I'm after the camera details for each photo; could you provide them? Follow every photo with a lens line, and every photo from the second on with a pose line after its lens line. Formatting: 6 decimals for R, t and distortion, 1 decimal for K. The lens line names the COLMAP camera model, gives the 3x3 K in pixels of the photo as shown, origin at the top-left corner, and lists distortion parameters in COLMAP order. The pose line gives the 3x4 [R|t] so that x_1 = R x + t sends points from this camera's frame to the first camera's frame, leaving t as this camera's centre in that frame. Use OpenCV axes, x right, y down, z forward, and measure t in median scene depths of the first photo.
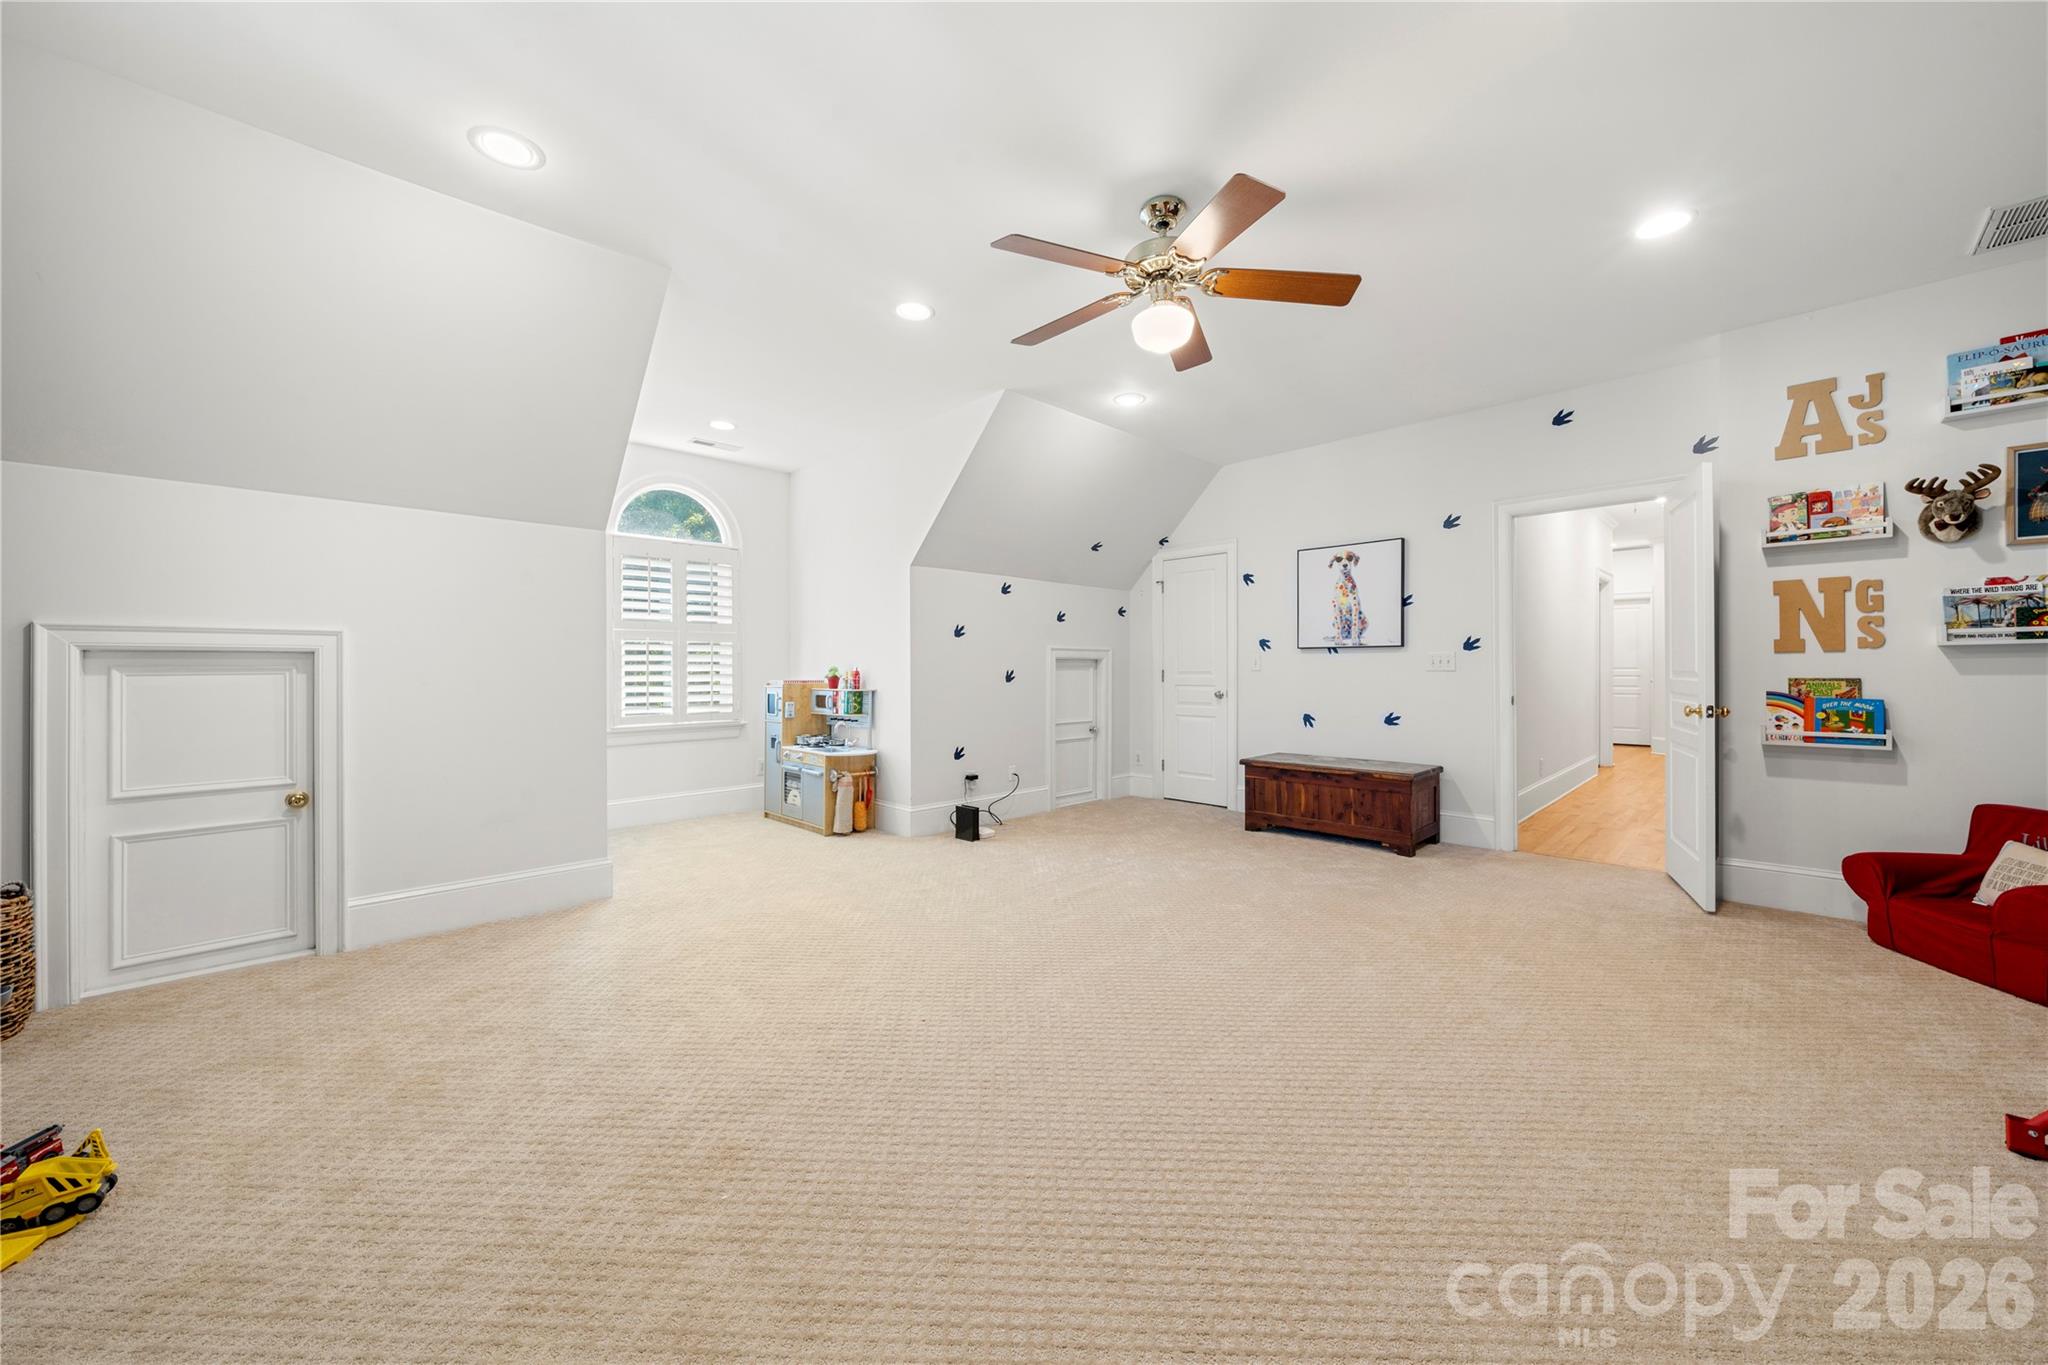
lens RADIAL K [[742.4, 0, 1025.2], [0, 742.4, 670.6], [0, 0, 1]] dist [-0.000061, -0.000032]
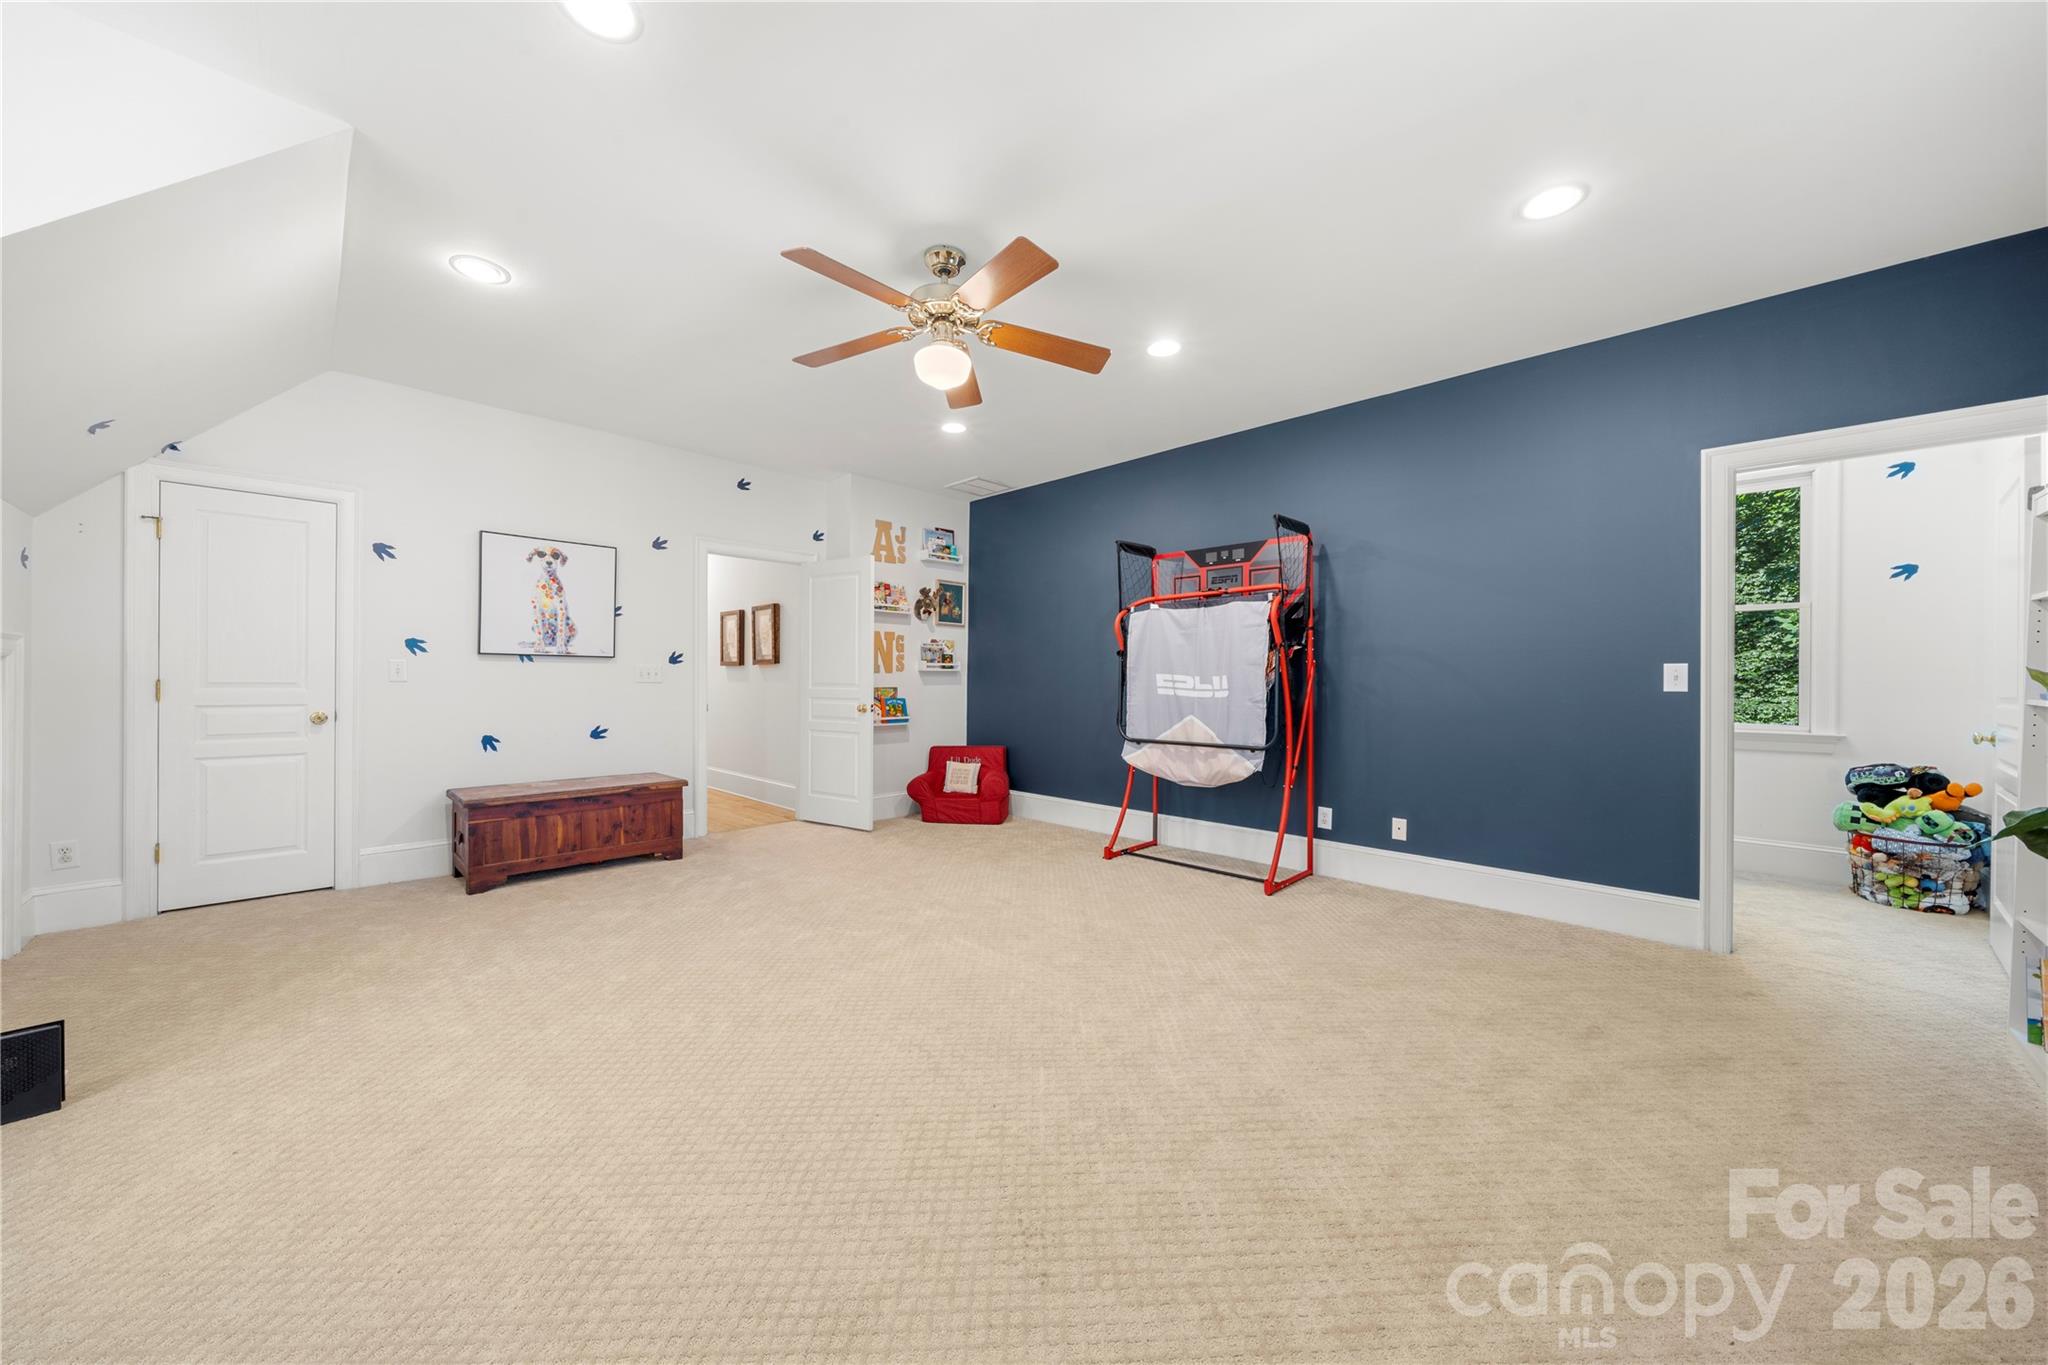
lens RADIAL K [[712.1, 0, 1024.0], [0, 712.1, 682.5], [0, 0, 1]] dist [-0.000194, -0.000050]
pose [[-0.015278, 0.000582, 0.999883, -0.478971], [-0.003917, 0.999992, -0.000641, -0.001062], [-0.999876, -0.003926, -0.015275, 0.504371]]
